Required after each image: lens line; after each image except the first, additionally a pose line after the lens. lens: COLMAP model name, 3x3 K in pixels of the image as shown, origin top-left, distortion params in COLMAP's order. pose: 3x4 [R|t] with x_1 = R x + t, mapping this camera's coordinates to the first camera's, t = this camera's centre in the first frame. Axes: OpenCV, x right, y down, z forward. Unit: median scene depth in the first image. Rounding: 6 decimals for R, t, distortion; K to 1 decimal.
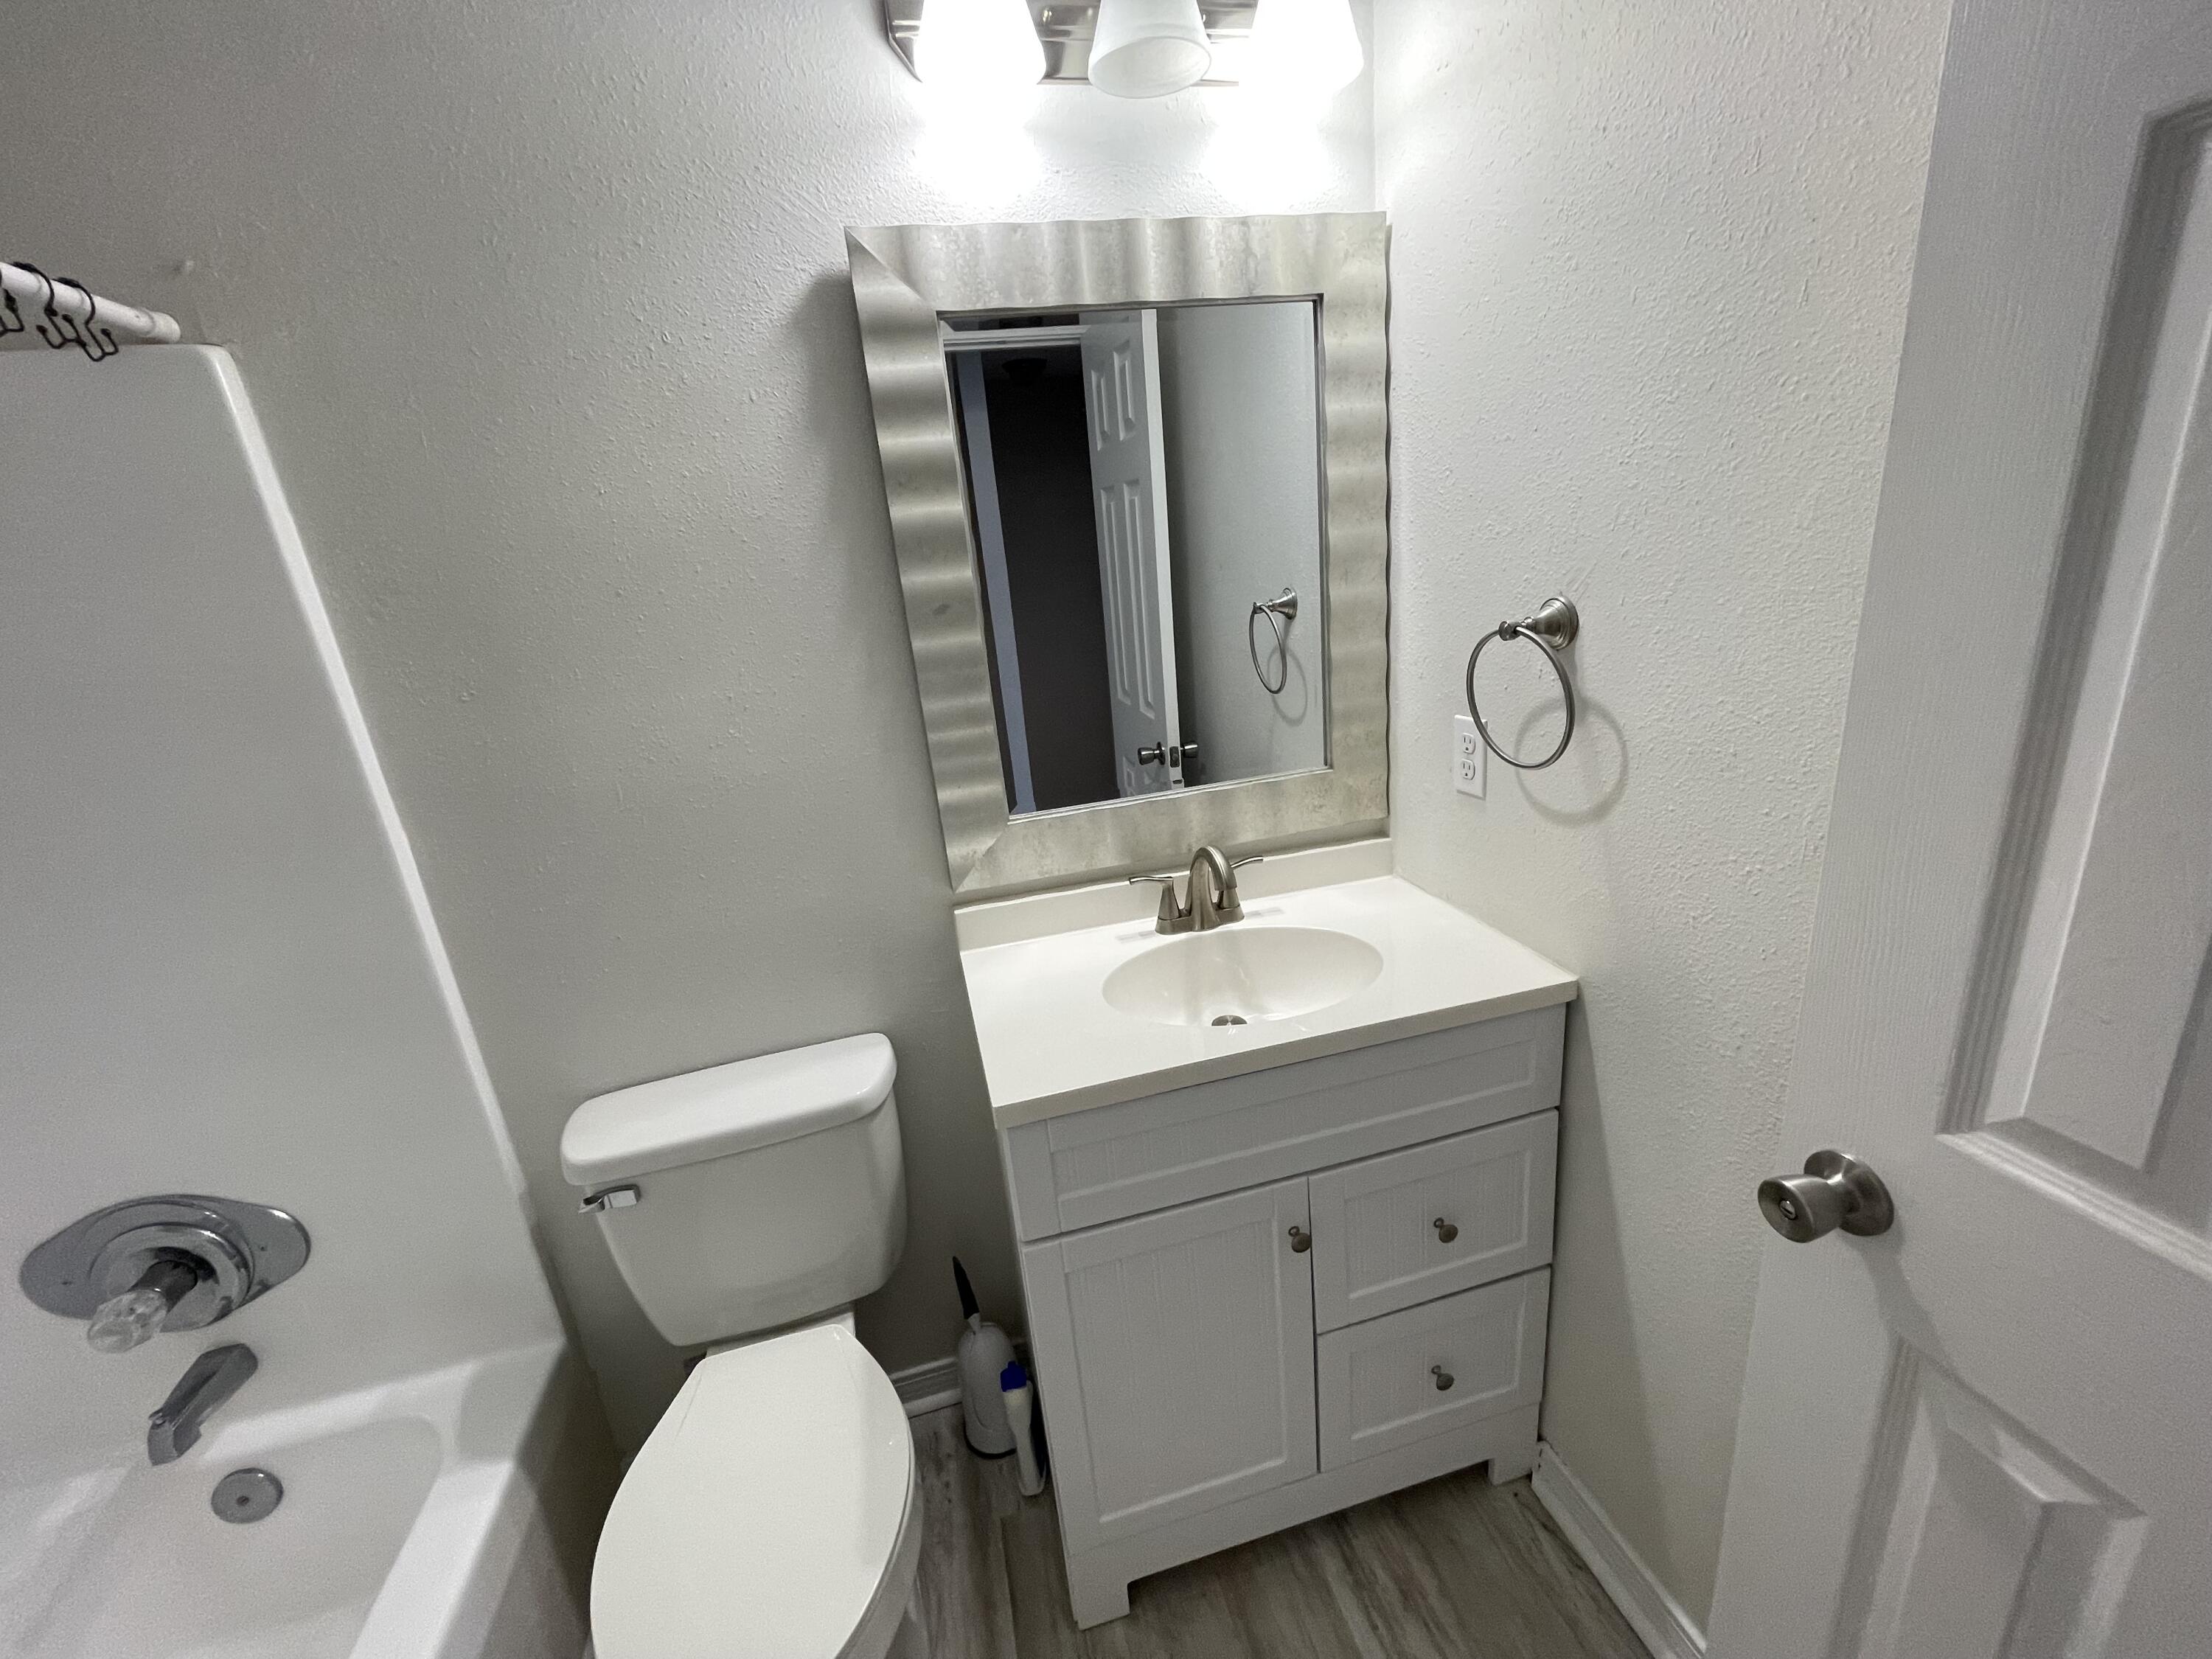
lens RADIAL K [[891.5, 0, 1109.1], [0, 891.5, 837.7], [0, 0, 1]] dist [0.000038, -0.000239]
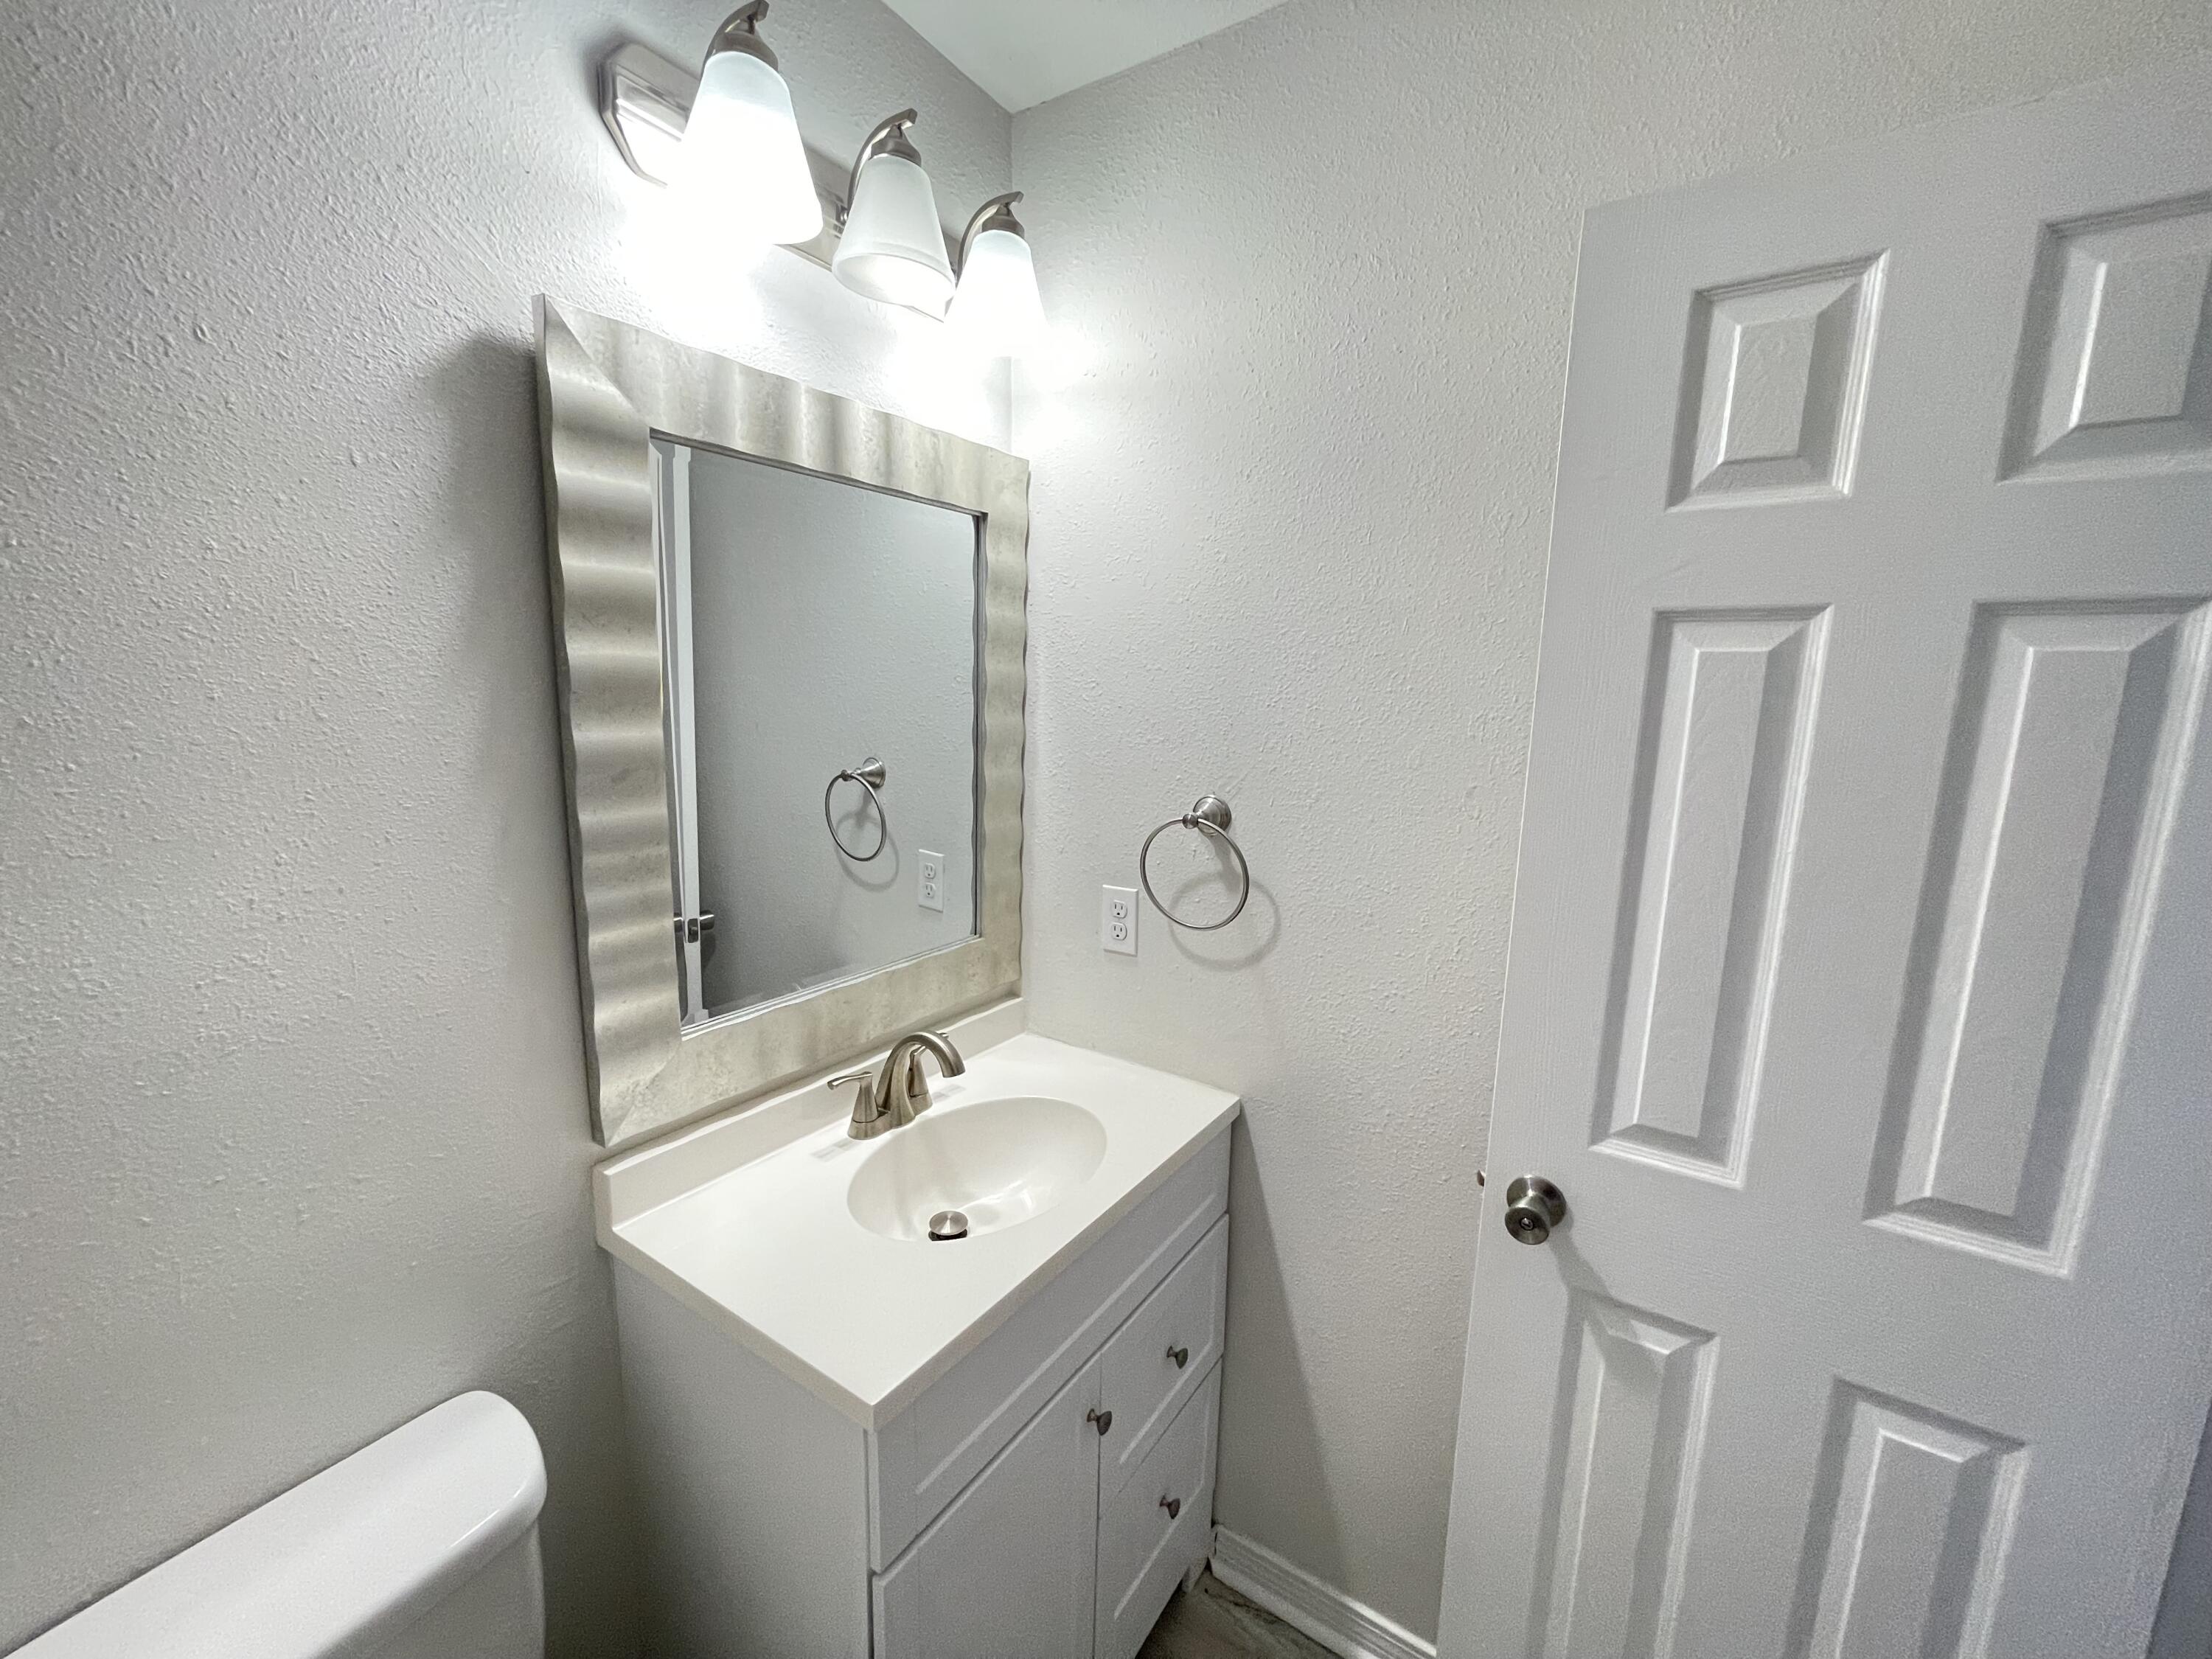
lens RADIAL K [[891.5, 0, 1109.1], [0, 891.5, 837.7], [0, 0, 1]] dist [0.000038, -0.000239]
pose [[0.728499, 0.000500, 0.685047, -0.407321], [0.107564, 0.987512, -0.115107, -0.065959], [-0.676550, 0.157542, 0.719348, 0.159780]]
